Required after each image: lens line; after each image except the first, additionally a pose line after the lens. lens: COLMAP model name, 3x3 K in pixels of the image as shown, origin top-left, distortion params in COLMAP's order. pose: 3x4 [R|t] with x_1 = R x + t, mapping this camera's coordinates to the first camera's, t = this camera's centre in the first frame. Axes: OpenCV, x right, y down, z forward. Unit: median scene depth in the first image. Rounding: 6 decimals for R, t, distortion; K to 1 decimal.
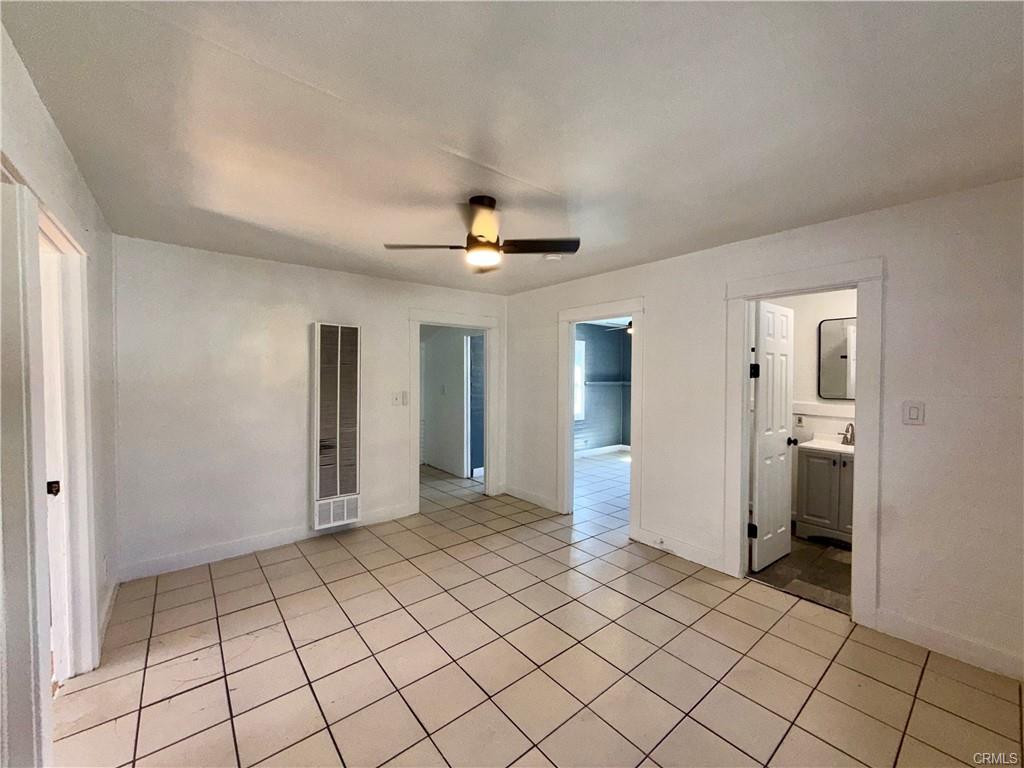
lens RADIAL K [[408.6, 0, 510.5], [0, 408.6, 384.2], [0, 0, 1]] dist [0.000325, -0.000631]
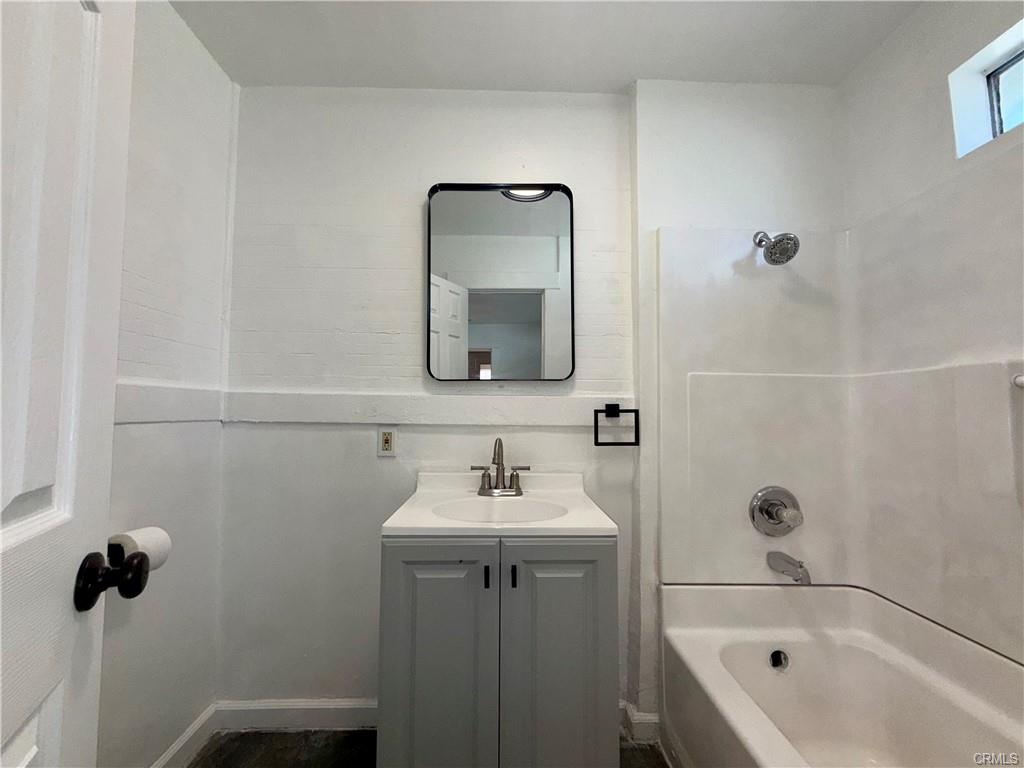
lens RADIAL K [[408.6, 0, 510.5], [0, 408.6, 384.2], [0, 0, 1]] dist [0.000325, -0.000631]
pose [[0.613382, 0.038952, 0.788826, 0.501322], [0.016973, 0.997902, -0.062474, 0.064687], [-0.789604, 0.051709, 0.611434, 0.709092]]
